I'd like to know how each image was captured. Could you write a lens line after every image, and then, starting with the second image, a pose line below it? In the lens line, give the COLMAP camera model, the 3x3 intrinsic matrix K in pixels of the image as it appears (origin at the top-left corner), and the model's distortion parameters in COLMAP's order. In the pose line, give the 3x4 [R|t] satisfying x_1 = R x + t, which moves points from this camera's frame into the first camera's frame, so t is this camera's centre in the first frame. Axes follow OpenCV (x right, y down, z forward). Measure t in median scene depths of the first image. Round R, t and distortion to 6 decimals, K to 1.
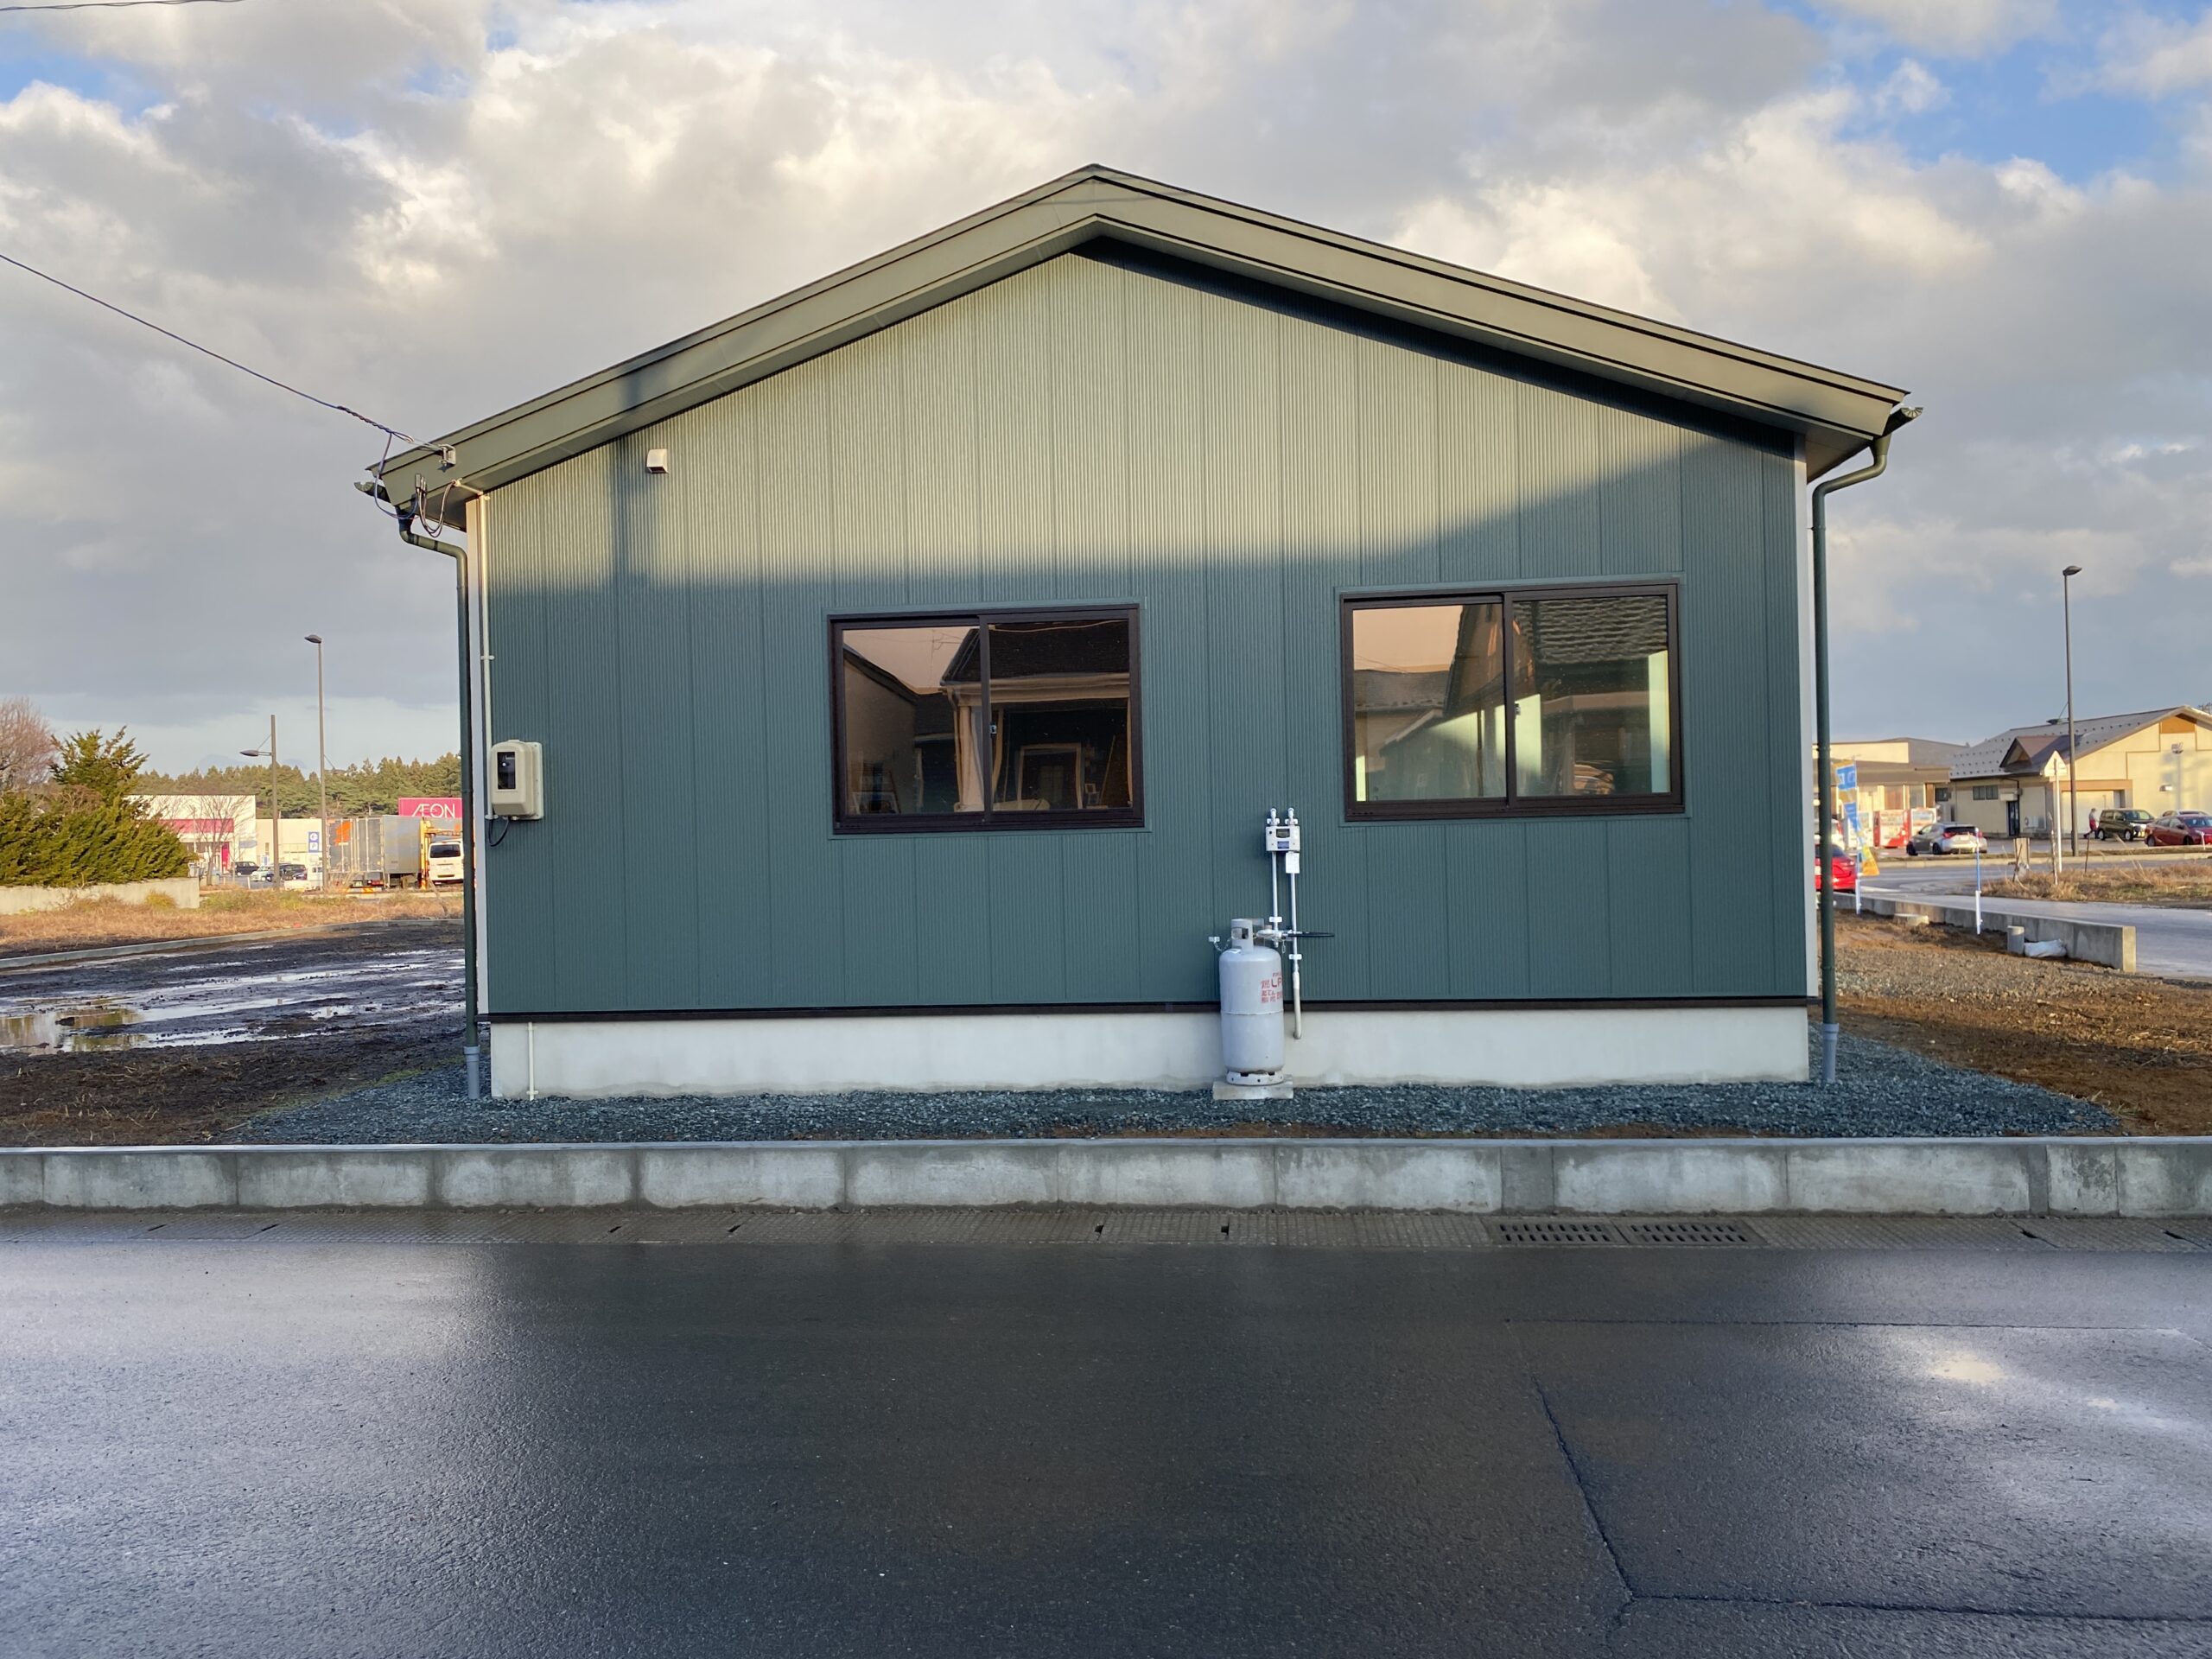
lens RADIAL K [[1688.9, 0, 1099.8], [0, 1688.9, 828.1], [0, 0, 1]] dist [-0.000974, 0.005265]
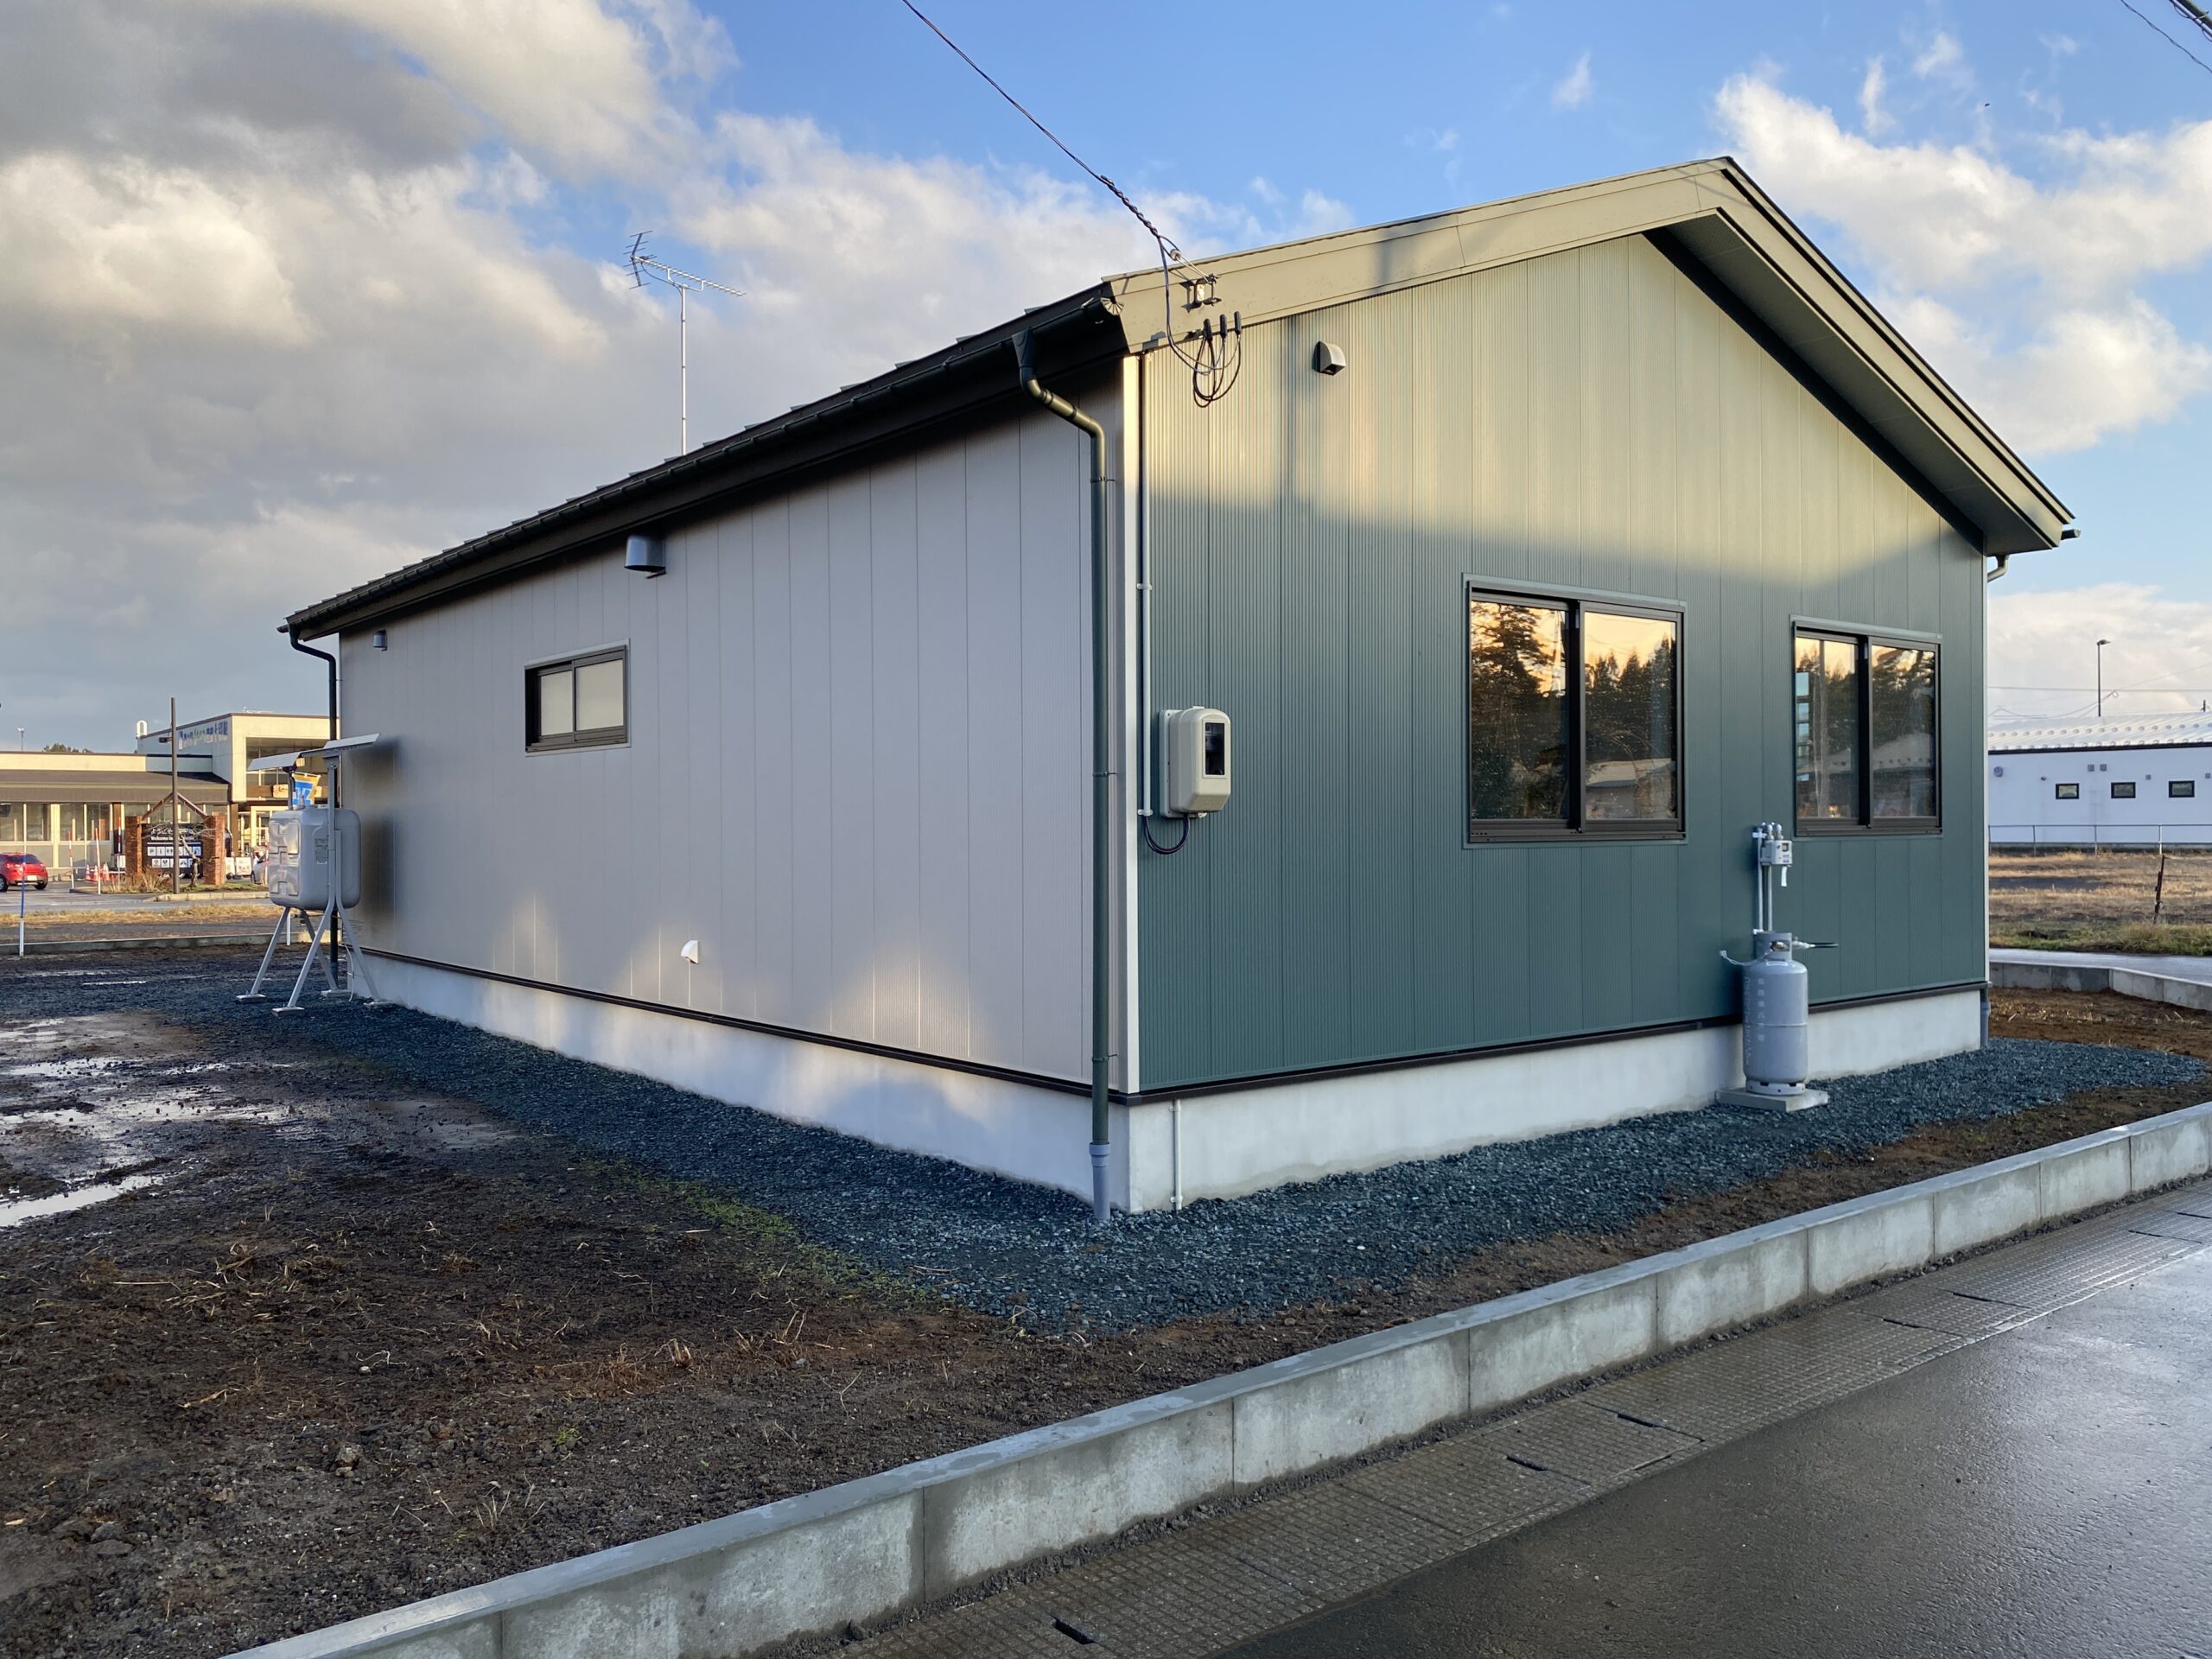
lens RADIAL K [[1688.9, 0, 1102.2], [0, 1688.9, 829.3], [0, 0, 1]] dist [-0.000974, 0.005265]
pose [[0.721777, 0.019485, 0.691851, -1.052601], [-0.005254, 0.999729, -0.022675, 0.019253], [-0.692106, 0.012732, 0.721684, 0.631665]]
